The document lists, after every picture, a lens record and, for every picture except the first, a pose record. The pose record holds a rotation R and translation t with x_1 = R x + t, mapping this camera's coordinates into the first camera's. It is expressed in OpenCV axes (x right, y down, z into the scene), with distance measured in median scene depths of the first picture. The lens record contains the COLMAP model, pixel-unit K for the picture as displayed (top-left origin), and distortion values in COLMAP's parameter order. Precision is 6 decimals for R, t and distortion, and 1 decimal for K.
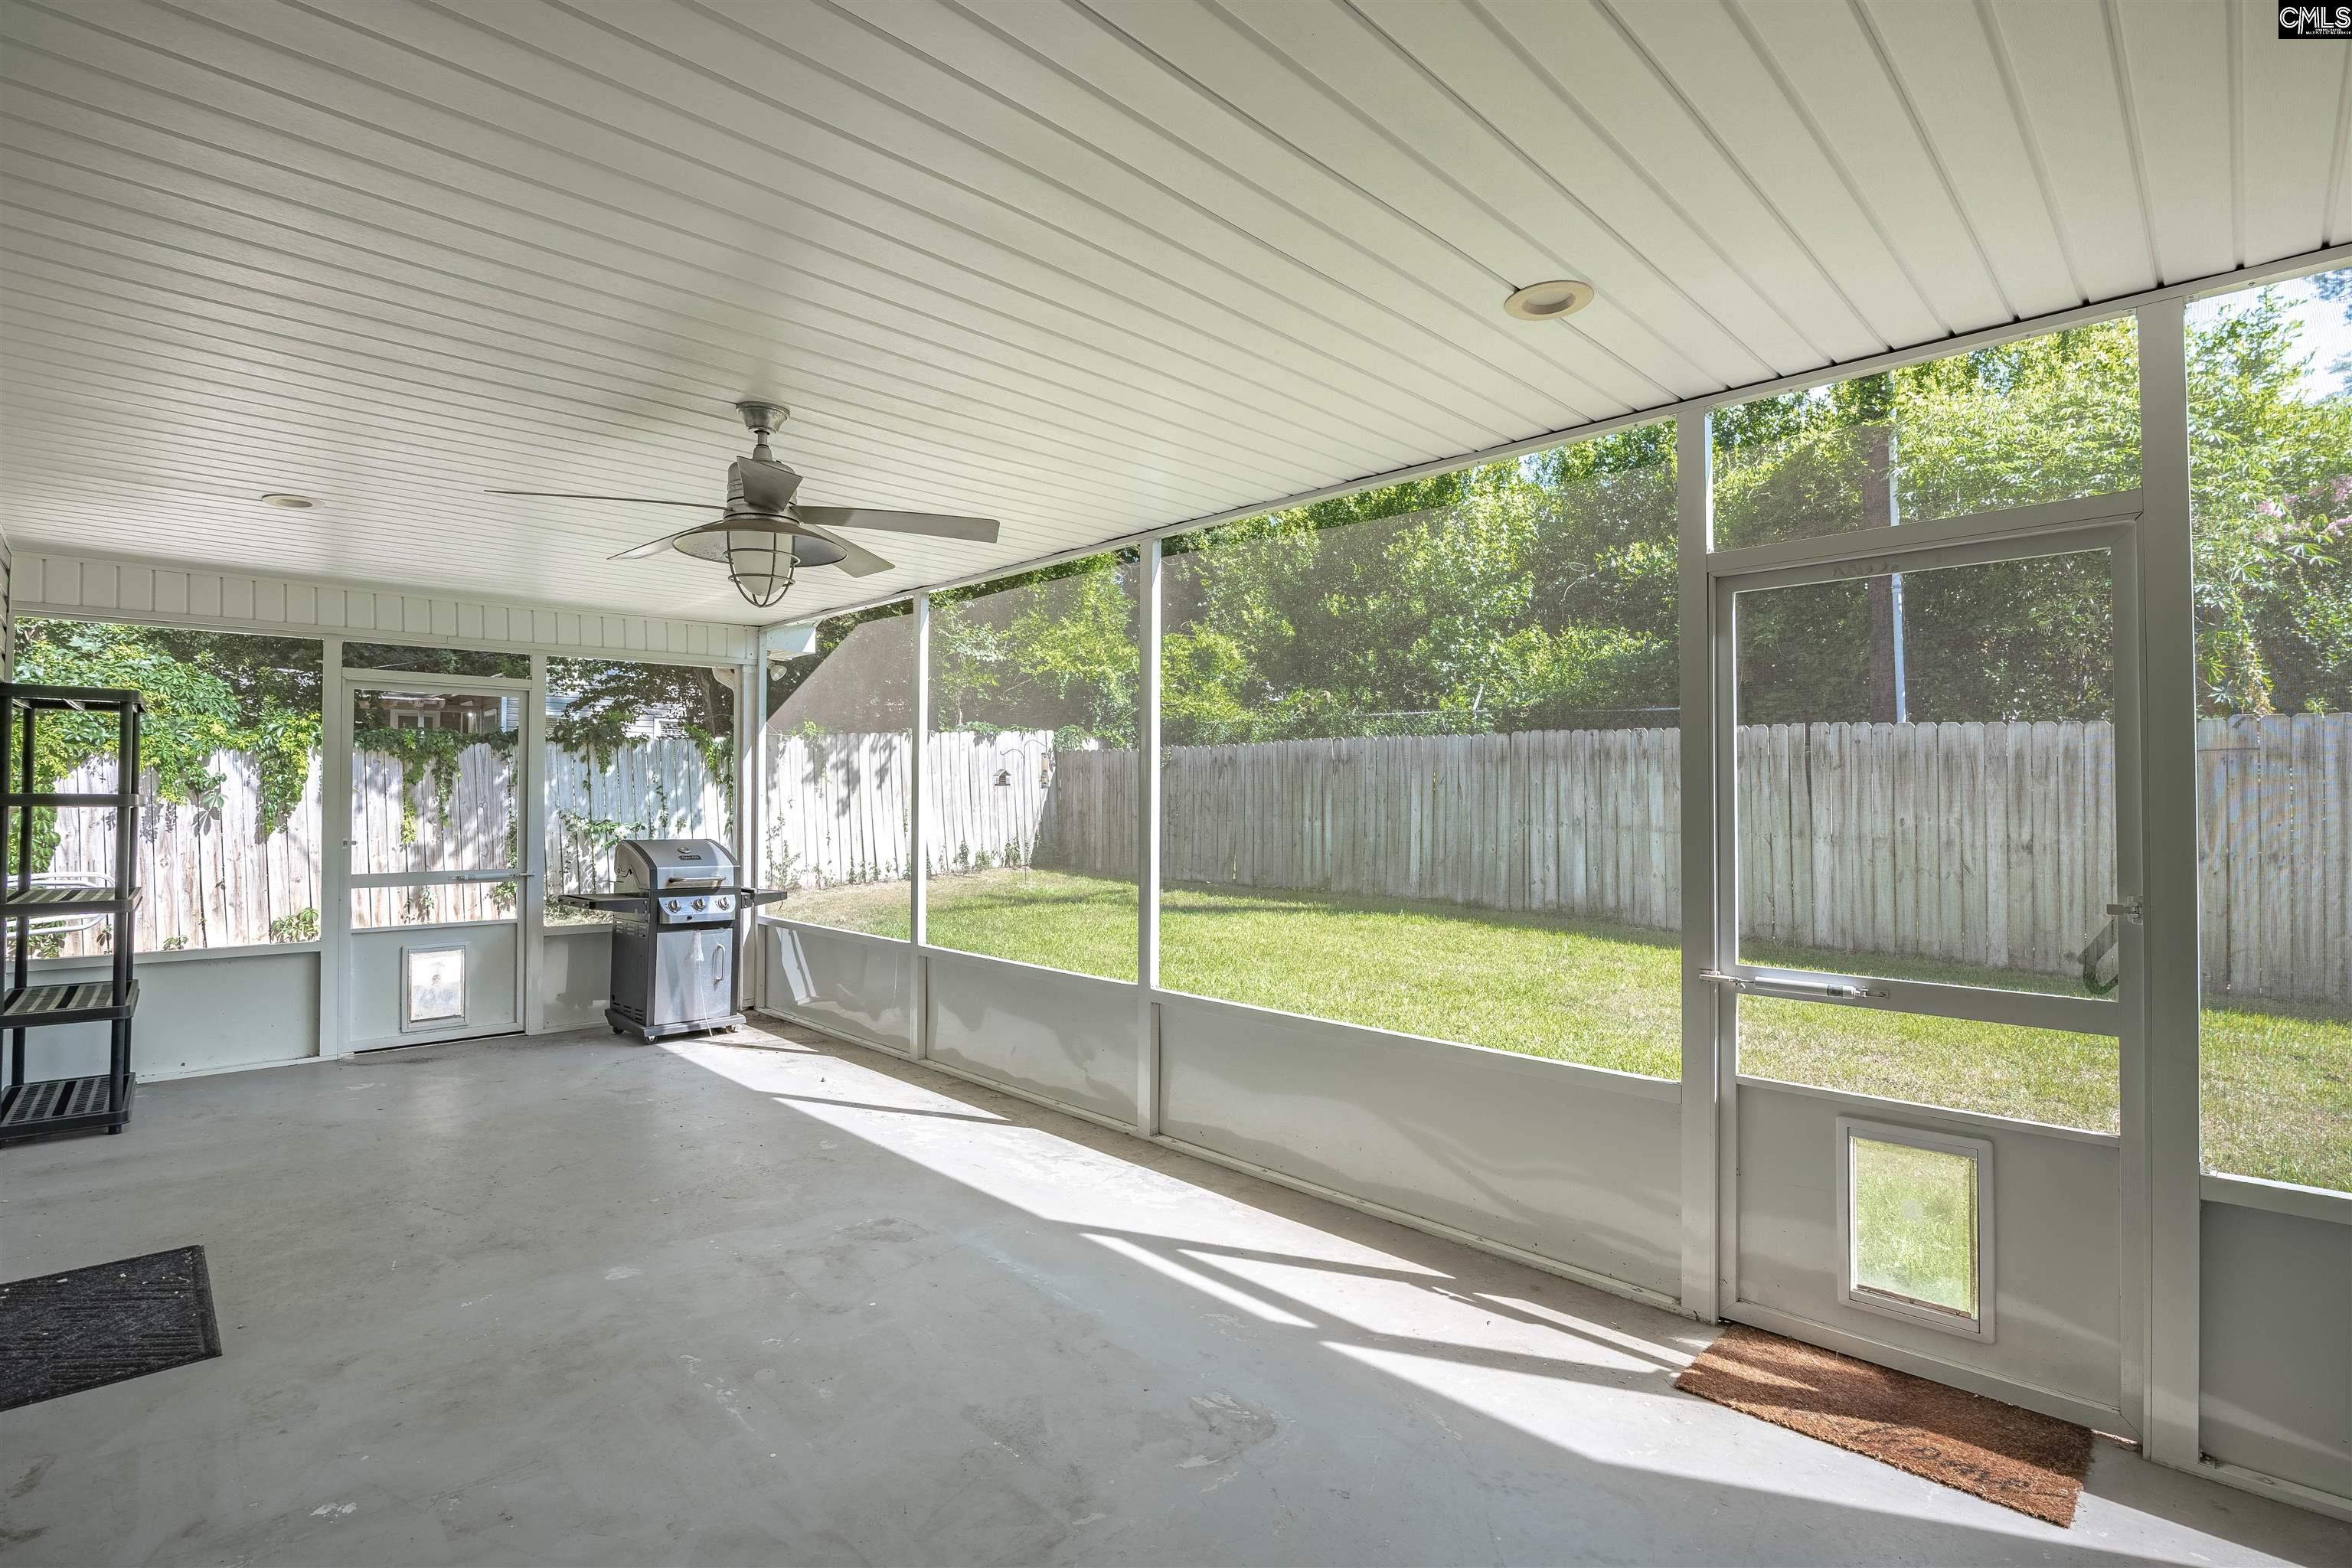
lens RADIAL K [[1084.9, 0, 1167.4], [0, 1084.9, 784.0], [0, 0, 1]] dist [-0.023433, 0.003990]
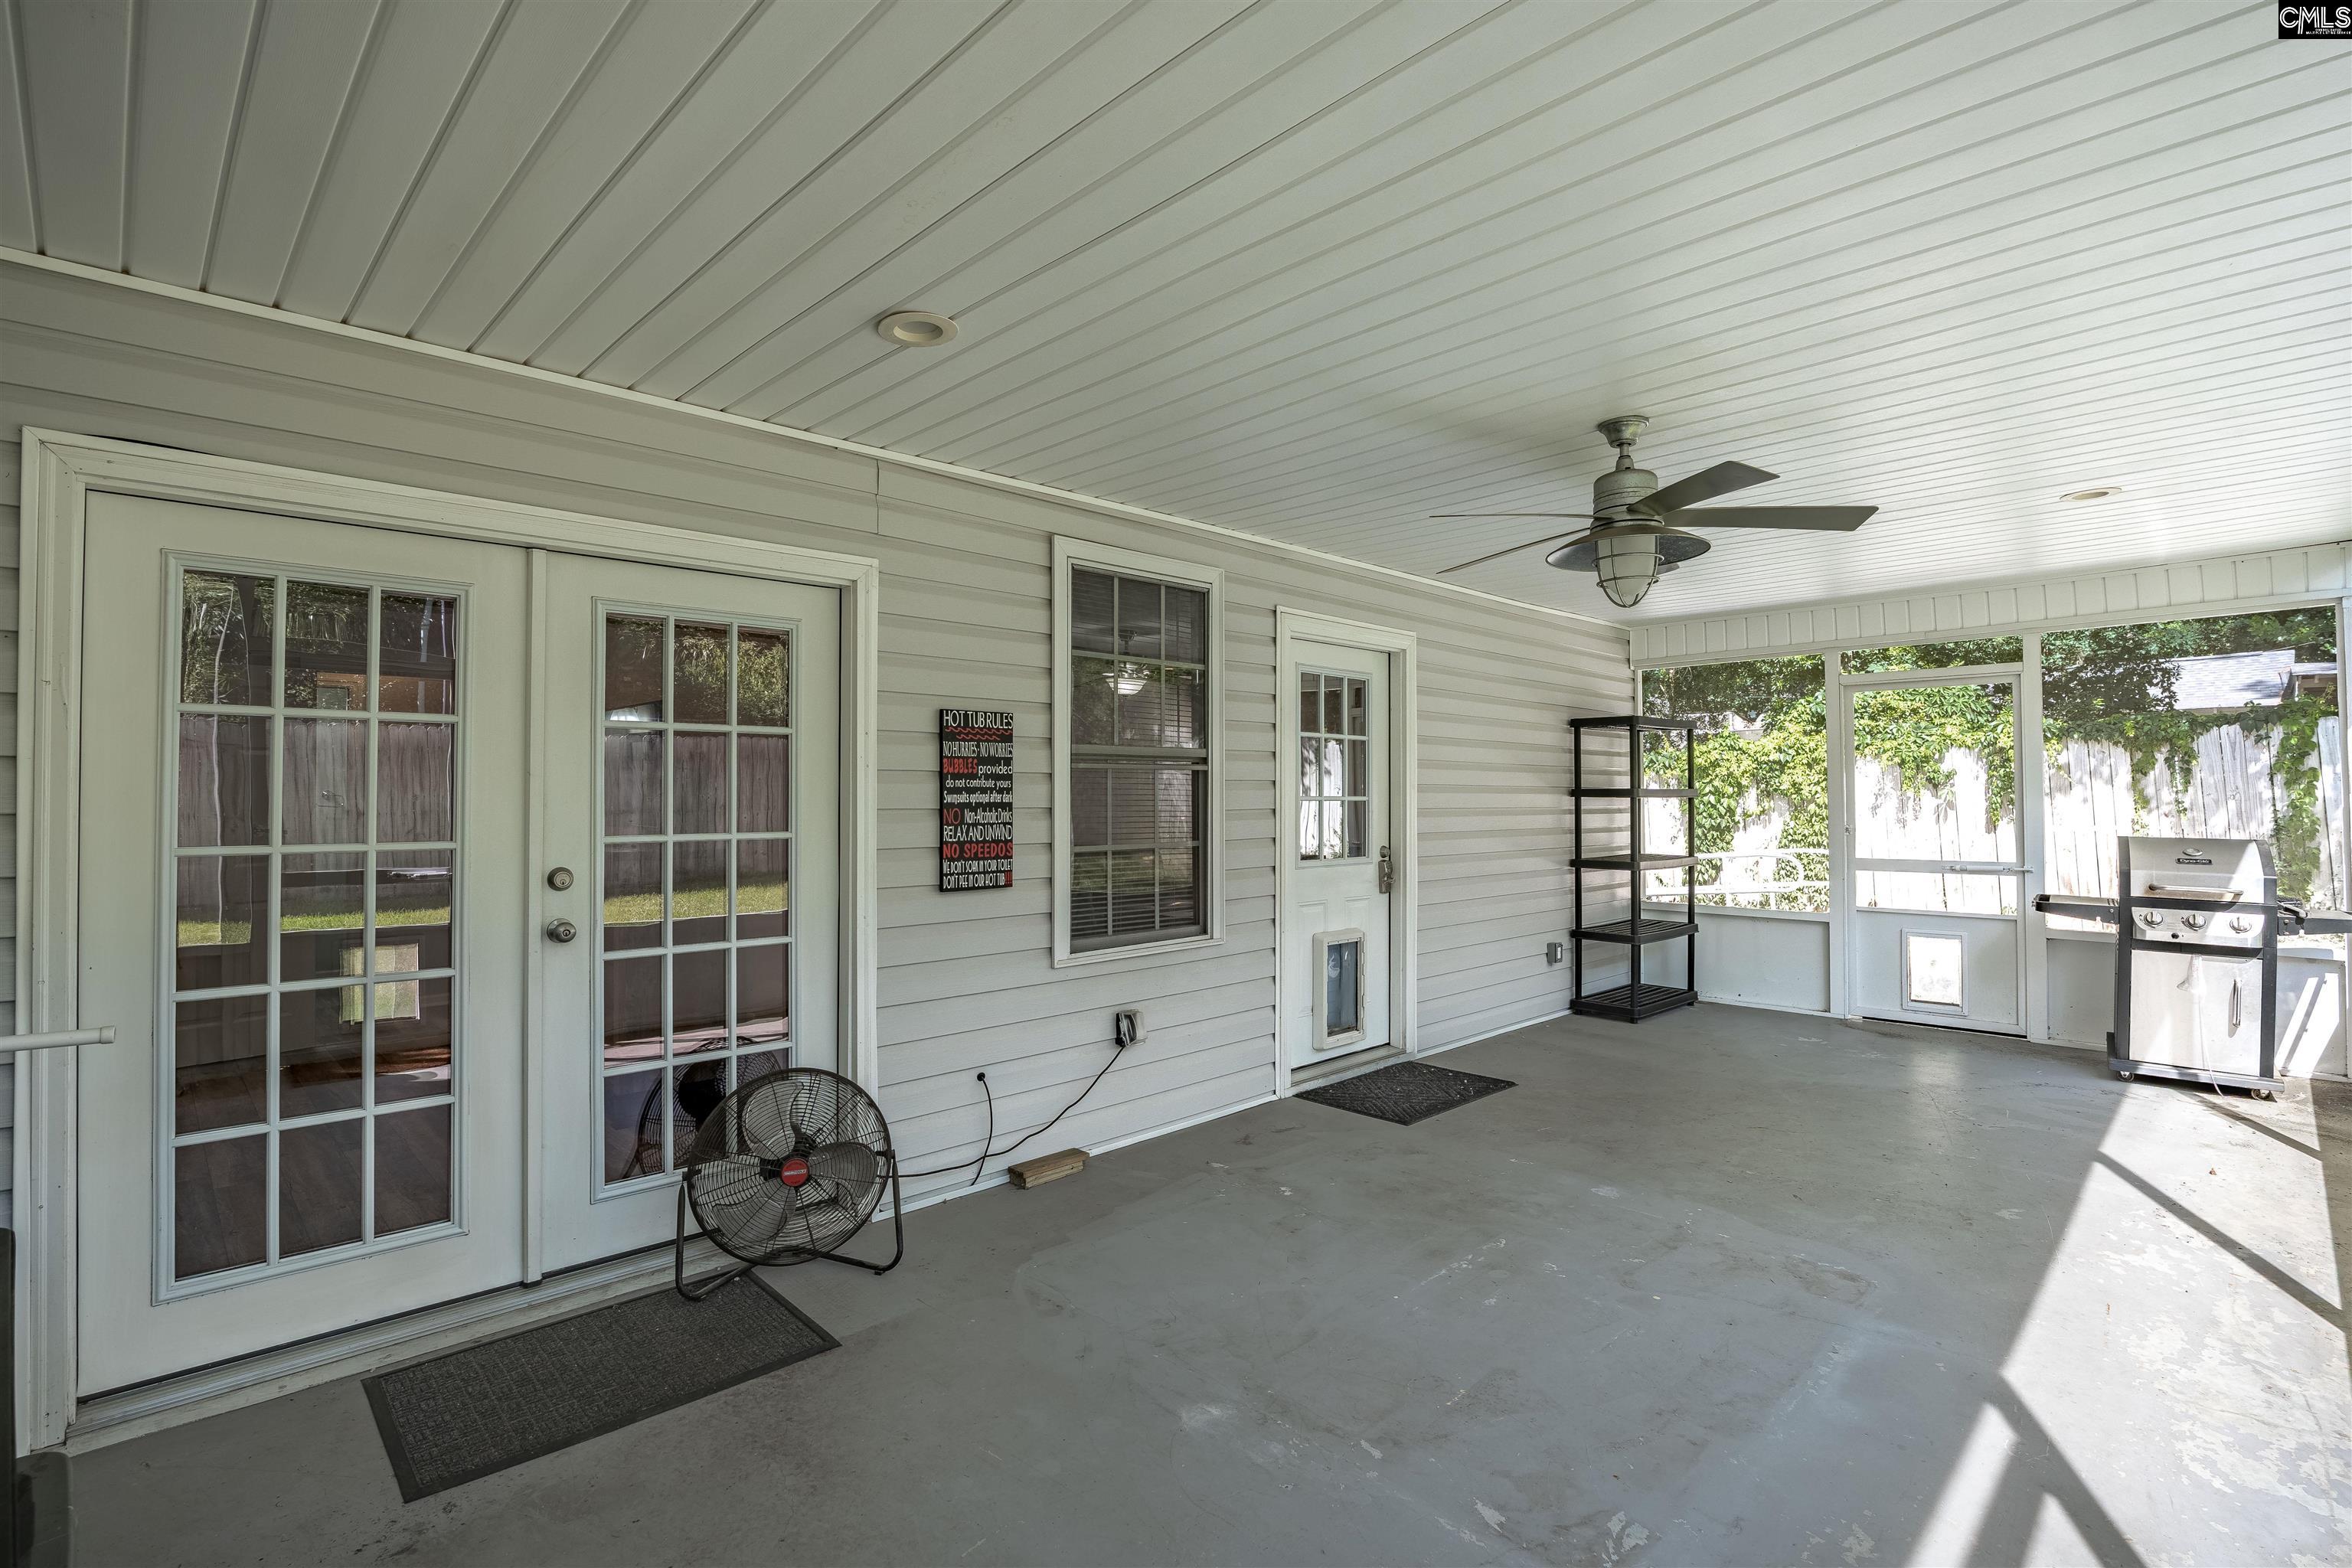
lens RADIAL K [[1084.9, 0, 1194.6], [0, 1084.9, 786.3], [0, 0, 1]] dist [-0.023433, 0.003990]
pose [[0.023401, -0.013208, -0.999639, 0.429825], [0.020104, 0.999717, -0.012739, 0.011881], [0.999524, -0.019798, 0.023660, 0.343805]]
